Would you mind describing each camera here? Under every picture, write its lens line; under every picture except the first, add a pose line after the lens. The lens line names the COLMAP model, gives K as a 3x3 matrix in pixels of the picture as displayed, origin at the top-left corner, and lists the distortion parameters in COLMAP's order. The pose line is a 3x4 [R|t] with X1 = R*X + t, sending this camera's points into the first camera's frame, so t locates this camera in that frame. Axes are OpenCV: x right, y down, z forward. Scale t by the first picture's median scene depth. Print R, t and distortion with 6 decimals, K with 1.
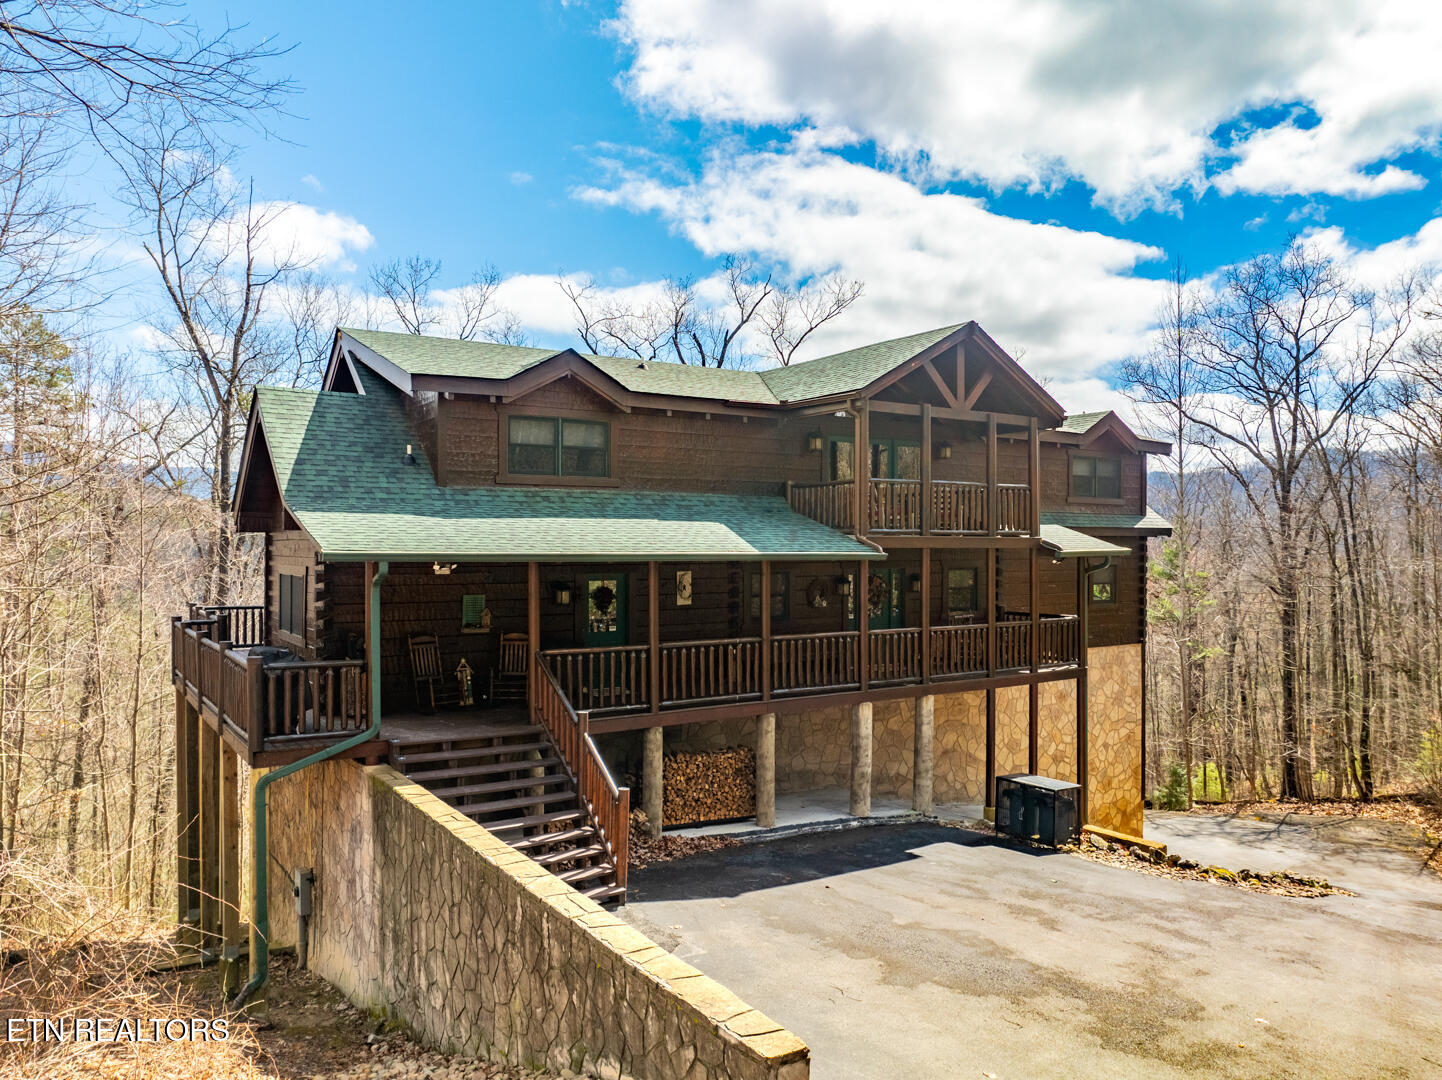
lens RADIAL K [[1025.7, 0, 721.0], [0, 1025.7, 540.0], [0, 0, 1]] dist [-0.061719, 0.034314]
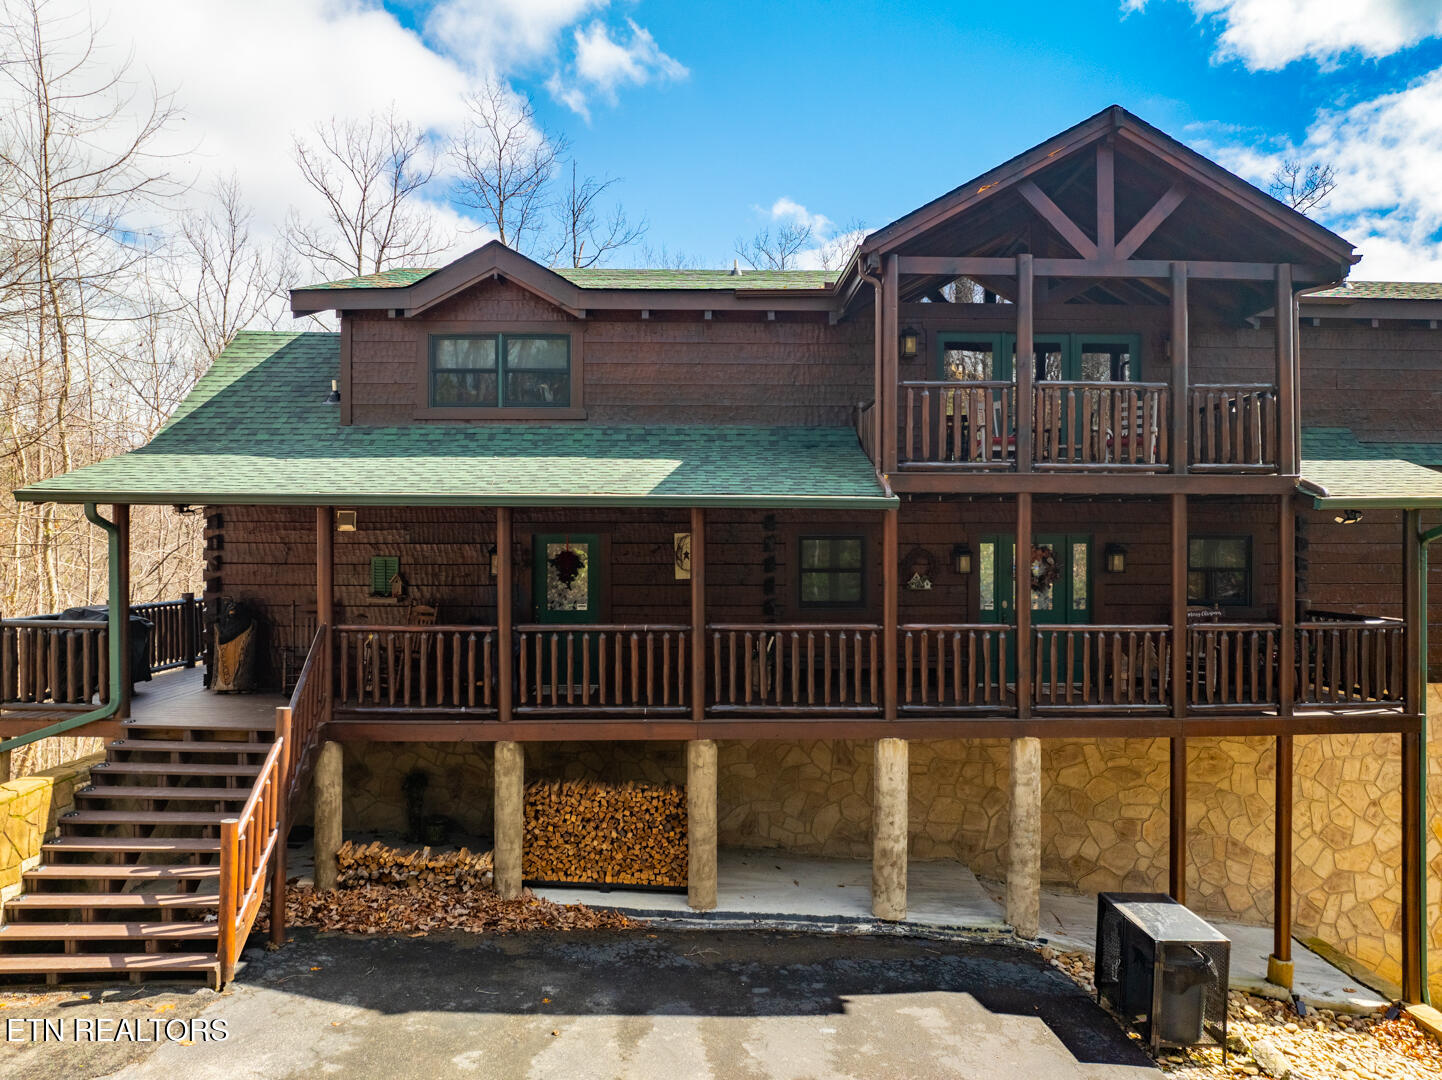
lens RADIAL K [[1025.7, 0, 721.0], [0, 1025.7, 540.0], [0, 0, 1]] dist [-0.061719, 0.034314]
pose [[0.851777, 0.000066, -0.523904, 0.386534], [0.000501, 0.999999, 0.000940, 0.037092], [0.523904, -0.001063, 0.851777, 0.418110]]
